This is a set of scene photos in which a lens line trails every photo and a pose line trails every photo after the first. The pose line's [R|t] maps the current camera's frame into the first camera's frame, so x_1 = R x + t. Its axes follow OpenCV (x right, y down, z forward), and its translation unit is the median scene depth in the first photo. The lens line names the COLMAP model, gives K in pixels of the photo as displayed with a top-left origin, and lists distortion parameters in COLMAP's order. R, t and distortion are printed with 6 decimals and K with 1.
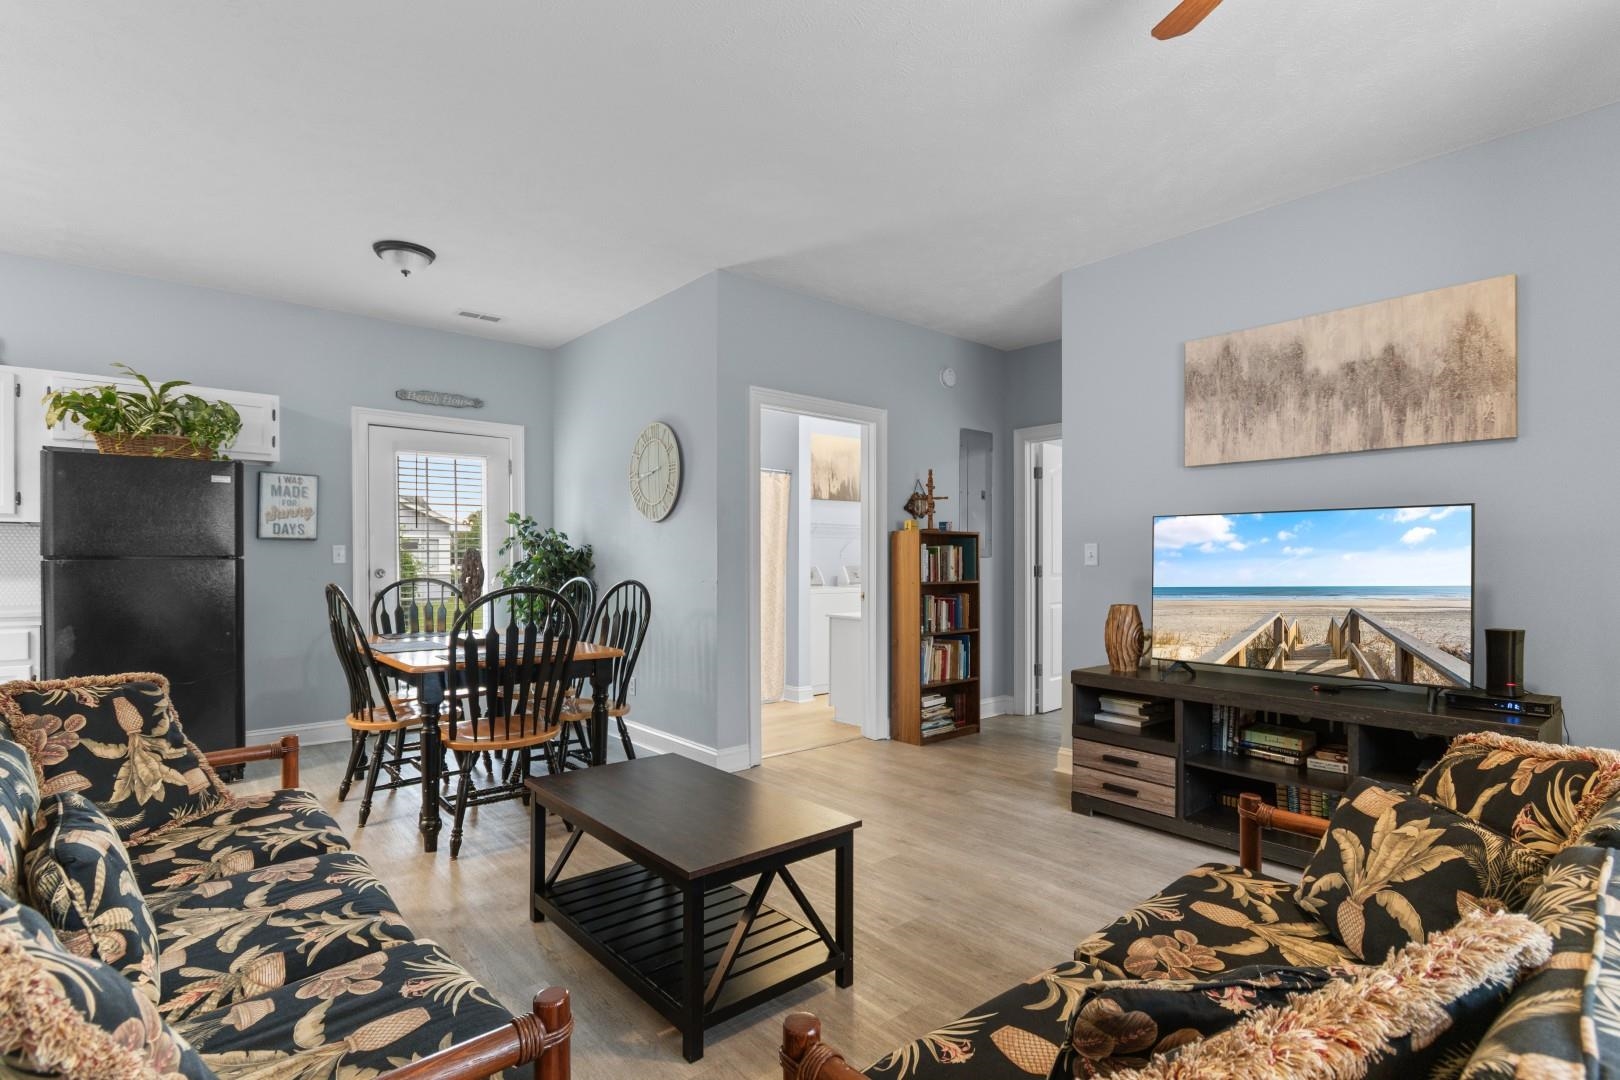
lens RADIAL K [[784.1, 0, 813.9], [0, 784.1, 561.2], [0, 0, 1]] dist [0.002668, -0.006112]
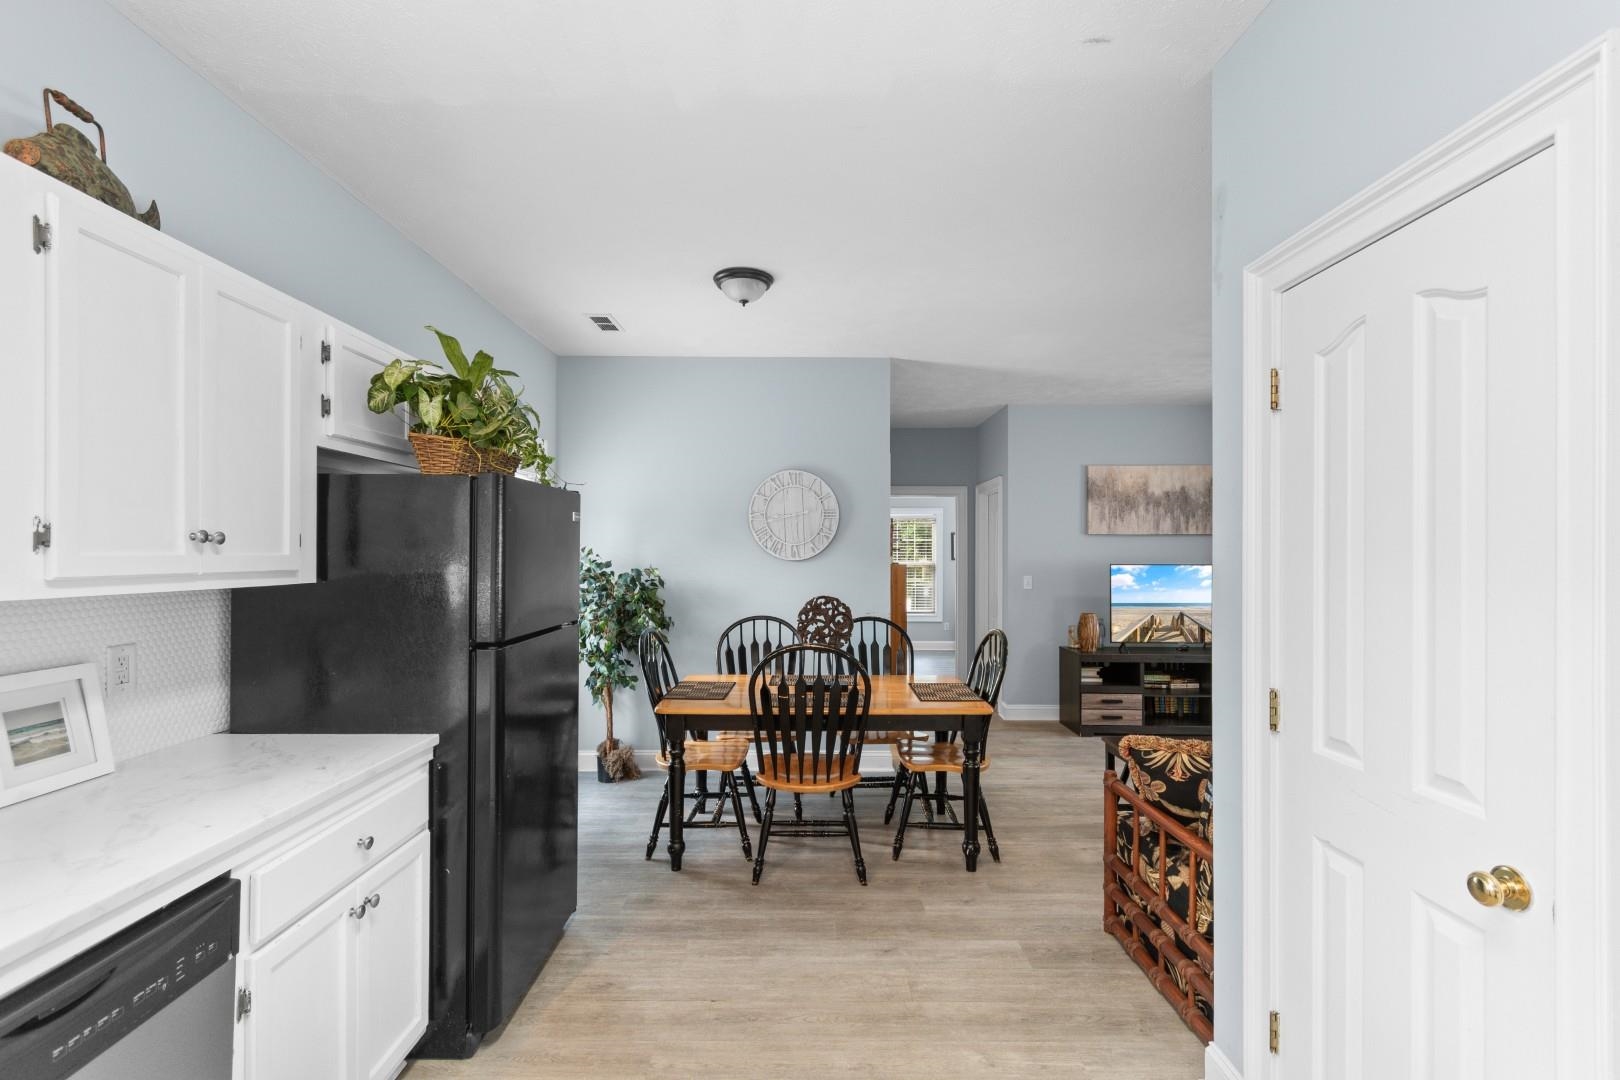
lens RADIAL K [[707.3, 0, 806.5], [0, 707.3, 551.6], [0, 0, 1]] dist [0.000468, -0.000943]
pose [[0.657272, 0.004587, 0.753639, -1.080564], [-0.000082, 0.999982, -0.006015, -0.065806], [-0.753653, 0.003892, 0.657261, 0.386222]]
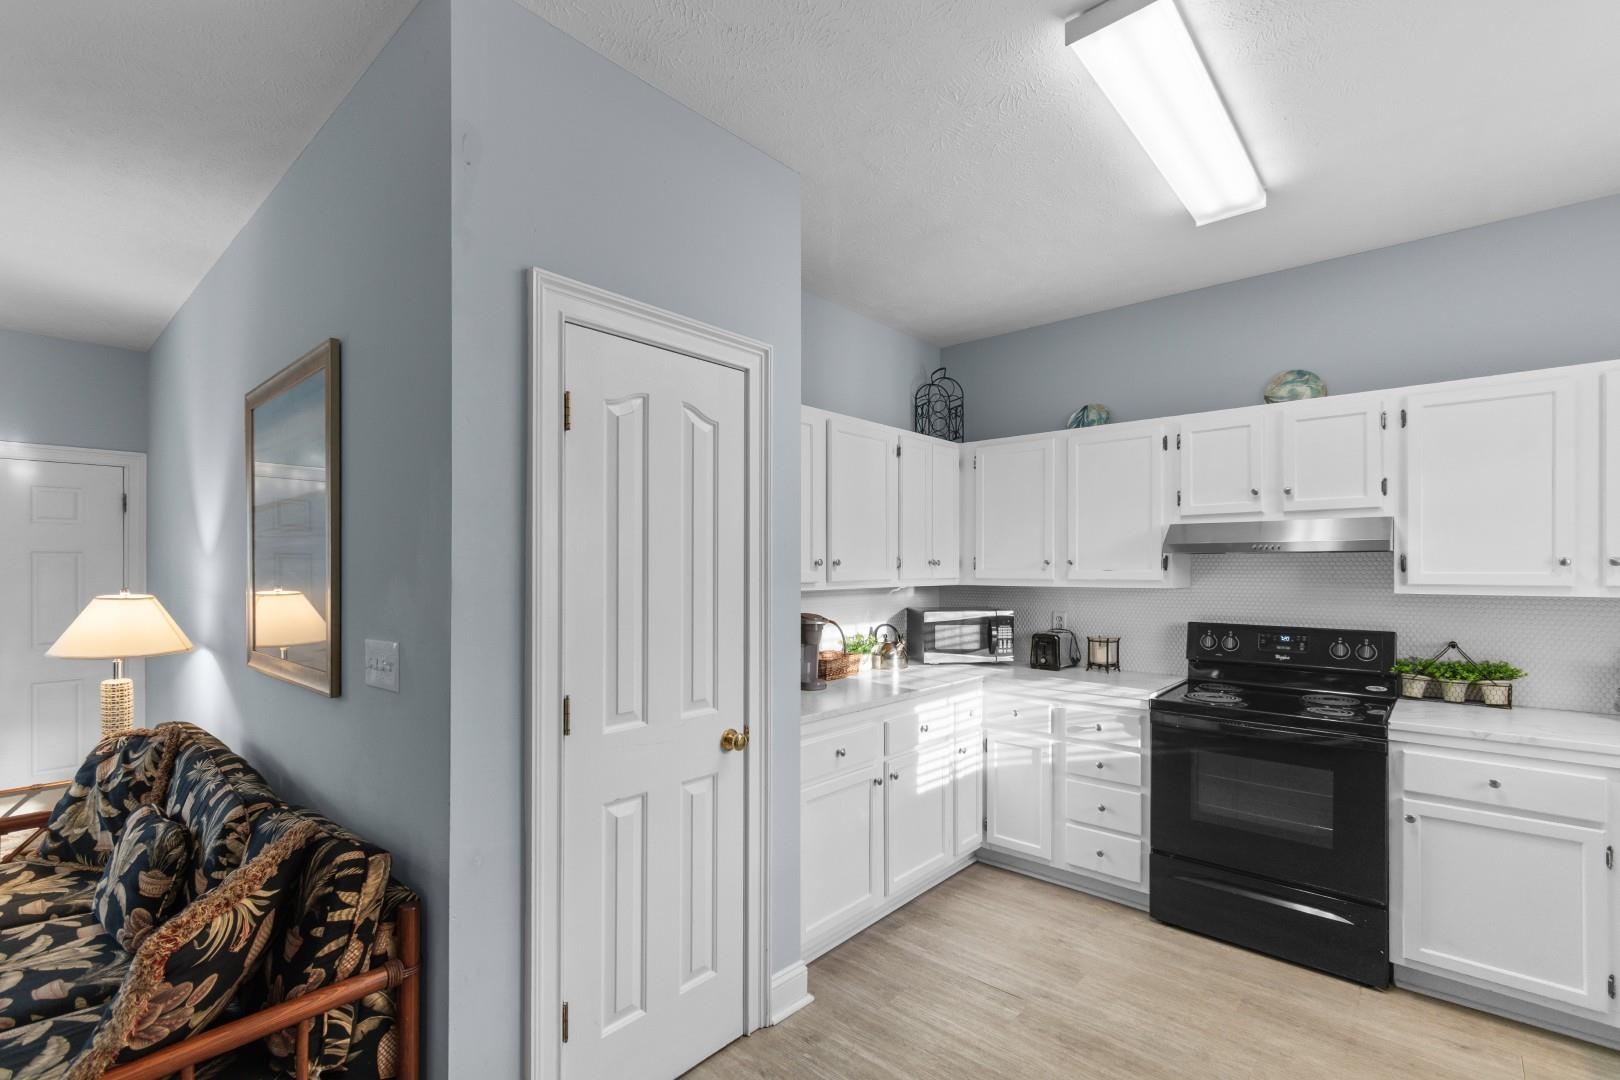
lens RADIAL K [[727.9, 0, 808.4], [0, 727.9, 565.5], [0, 0, 1]] dist [0.001603, 0.000222]
pose [[-0.992403, 0.000377, -0.123027, -0.697281], [0.000171, 0.999999, 0.001684, -0.069042], [0.123028, 0.001650, -0.992402, 0.893711]]
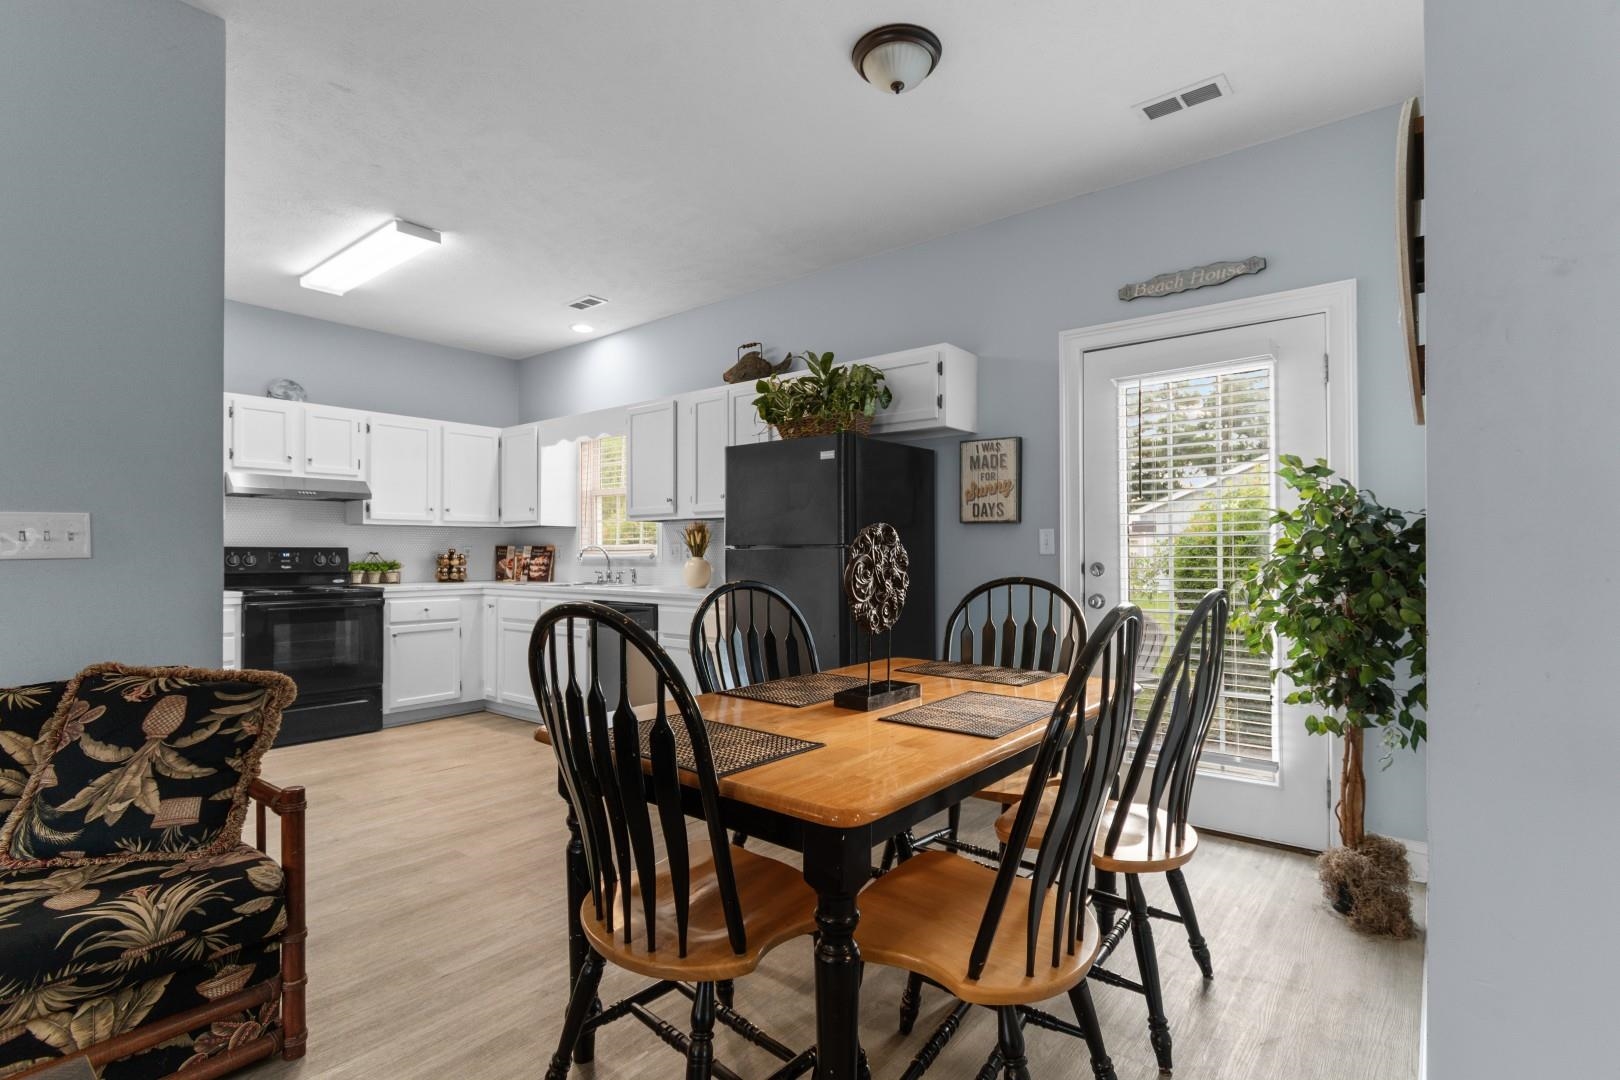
lens RADIAL K [[773.7, 0, 816.9], [0, 773.7, 549.2], [0, 0, 1]] dist [-0.003480, -0.000987]
pose [[0.175136, -0.003247, -0.984539, 0.070909], [-0.002642, 0.999989, -0.003768, 0.001634], [0.984541, 0.003261, 0.175126, 0.816082]]
